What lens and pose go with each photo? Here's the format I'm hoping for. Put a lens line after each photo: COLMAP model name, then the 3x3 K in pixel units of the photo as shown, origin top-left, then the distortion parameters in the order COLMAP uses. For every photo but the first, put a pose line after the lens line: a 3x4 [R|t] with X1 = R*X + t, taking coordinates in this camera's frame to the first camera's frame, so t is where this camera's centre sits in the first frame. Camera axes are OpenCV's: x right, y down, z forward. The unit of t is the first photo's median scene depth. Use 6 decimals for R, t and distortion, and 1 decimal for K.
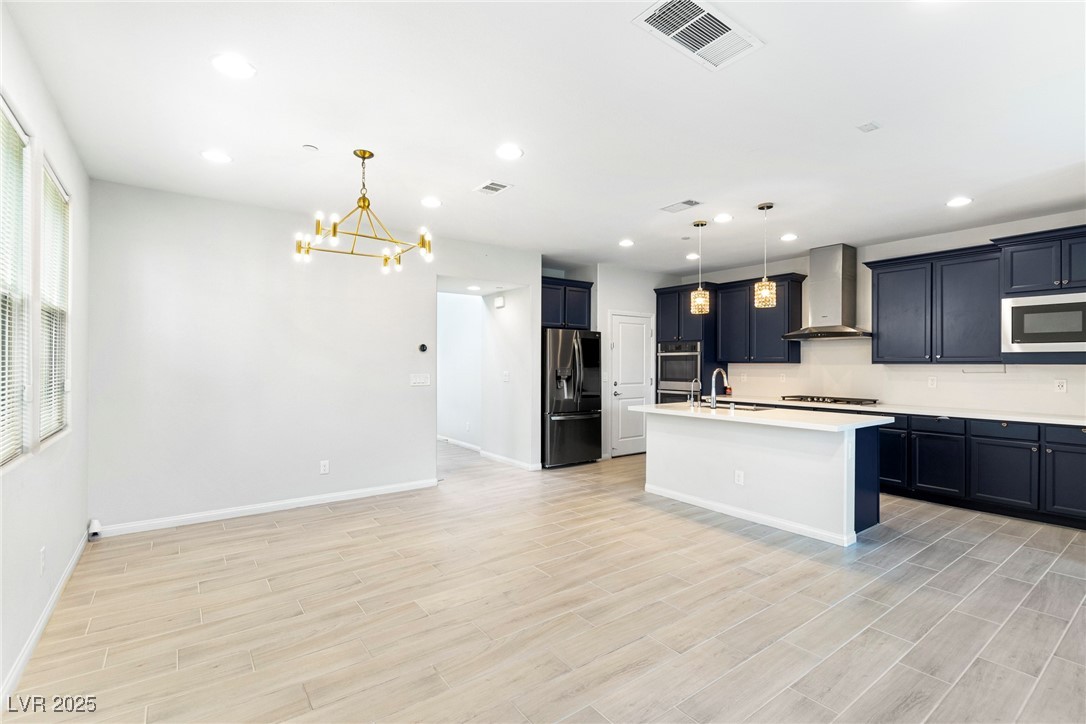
lens RADIAL K [[491.8, 0, 553.9], [0, 491.8, 362.5], [0, 0, 1]] dist [0.009833, -0.001232]
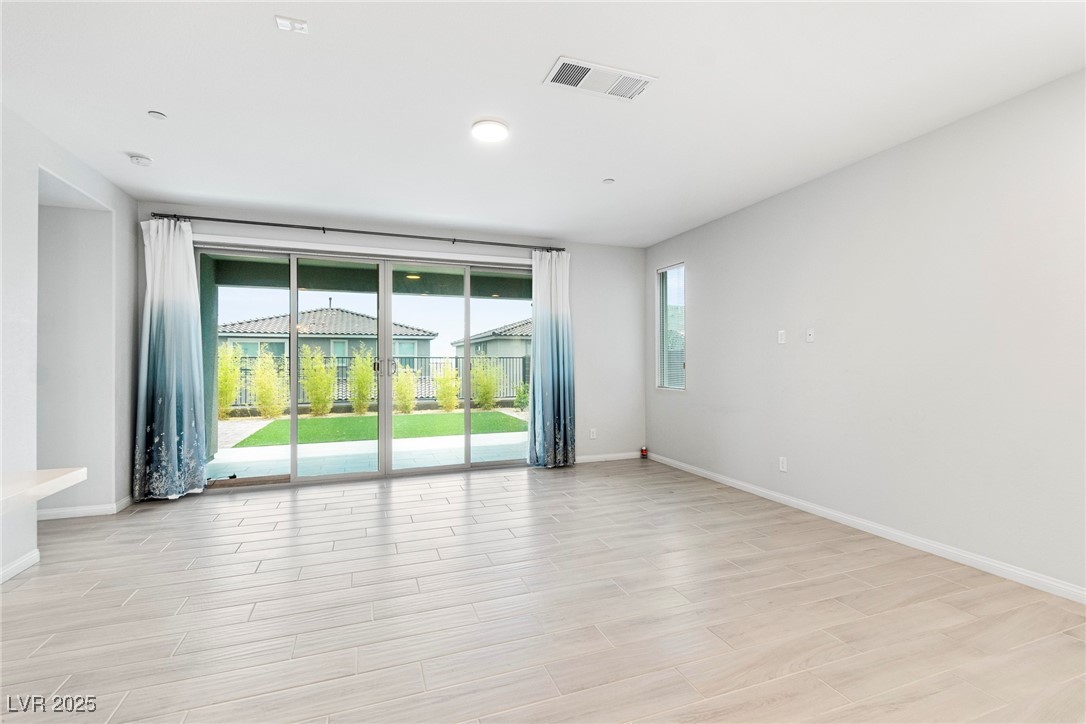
lens RADIAL K [[491.8, 0, 548.8], [0, 491.8, 359.0], [0, 0, 1]] dist [0.009833, -0.001232]
pose [[-0.957156, -0.004309, 0.289541, 0.025212], [-0.006507, 0.999957, -0.006628, 0.023466], [-0.289500, -0.008228, -0.957143, 0.935227]]
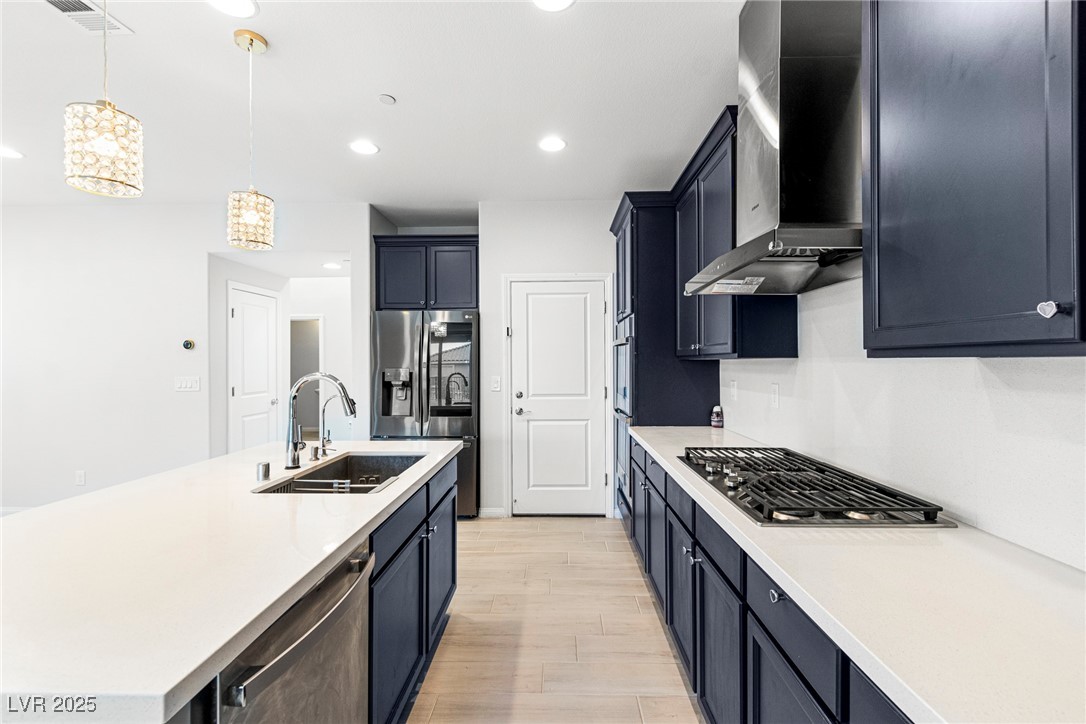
lens RADIAL K [[491.8, 0, 545.0], [0, 491.8, 364.3], [0, 0, 1]] dist [0.009833, -0.001232]
pose [[0.787156, -0.002211, -0.616750, 0.749819], [0.007829, 0.999949, 0.006408, 0.003033], [0.616704, -0.009873, 0.787133, 0.782570]]
